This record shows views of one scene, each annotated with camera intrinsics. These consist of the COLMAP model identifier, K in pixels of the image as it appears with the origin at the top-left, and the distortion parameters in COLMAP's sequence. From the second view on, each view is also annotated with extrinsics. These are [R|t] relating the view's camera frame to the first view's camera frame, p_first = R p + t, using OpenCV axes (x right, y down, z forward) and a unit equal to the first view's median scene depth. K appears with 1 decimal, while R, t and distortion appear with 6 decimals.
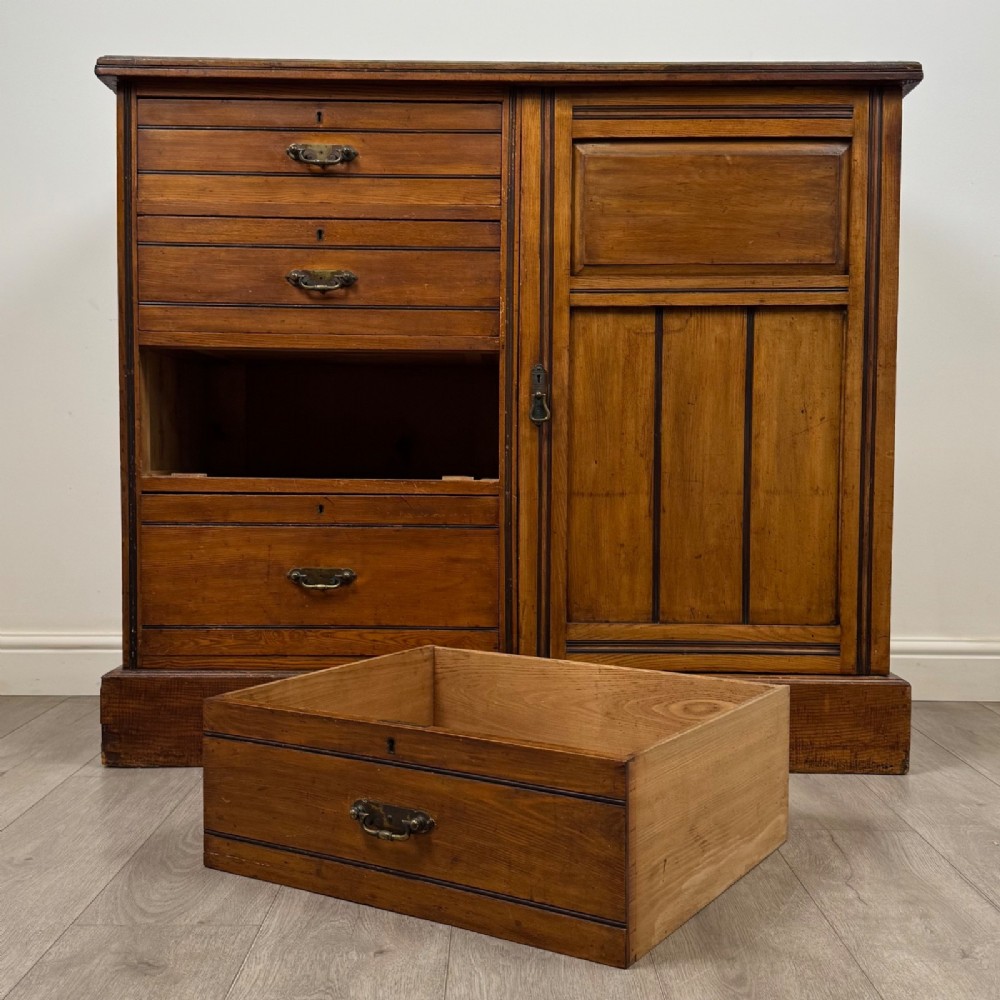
lens RADIAL K [[1217.9, 0, 500.0], [0, 1217.9, 500.0], [0, 0, 1]] dist [0.205113, -0.508944]
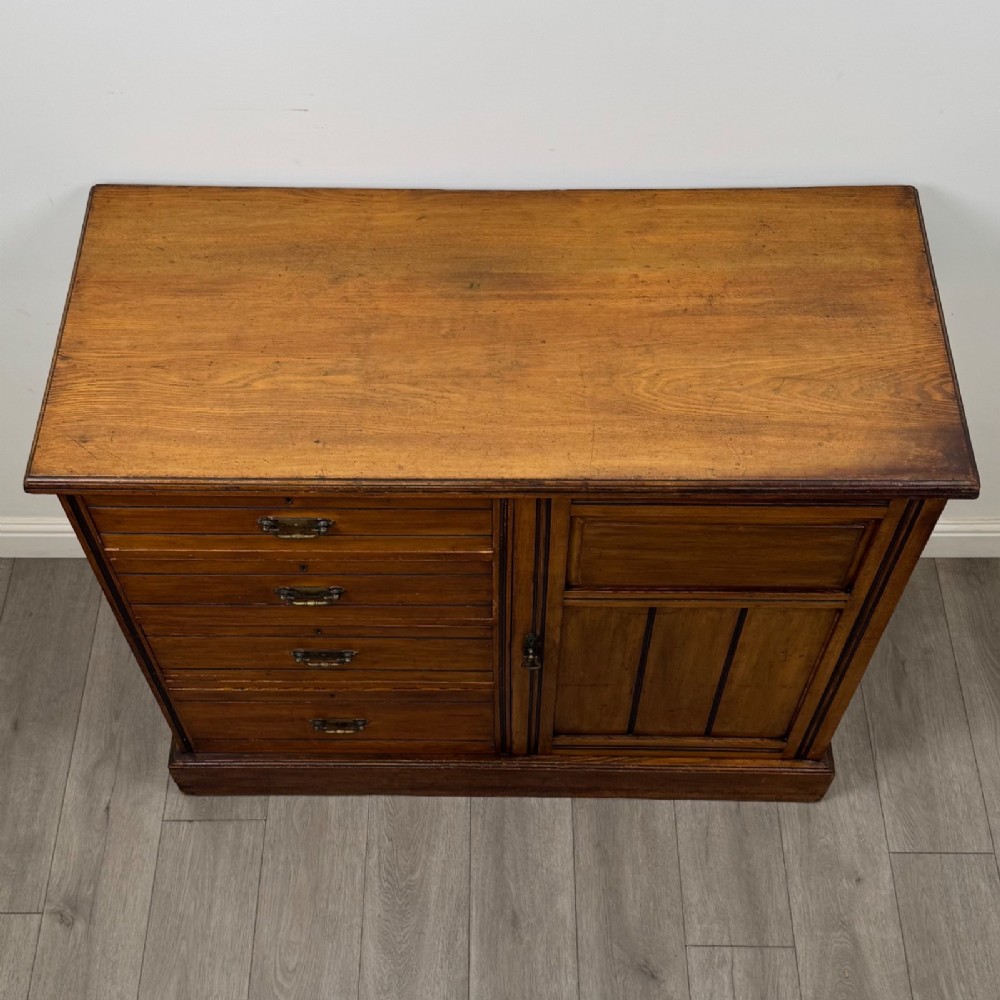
lens RADIAL K [[1382.6, 0, 486.3], [0, 1382.6, 500.3], [0, 0, 1]] dist [0.203031, -0.519768]
pose [[0.999870, -0.004322, -0.015511, 0.012632], [0.015141, 0.580156, 0.814365, -1.118296], [0.005478, -0.814494, 0.580146, 0.417301]]
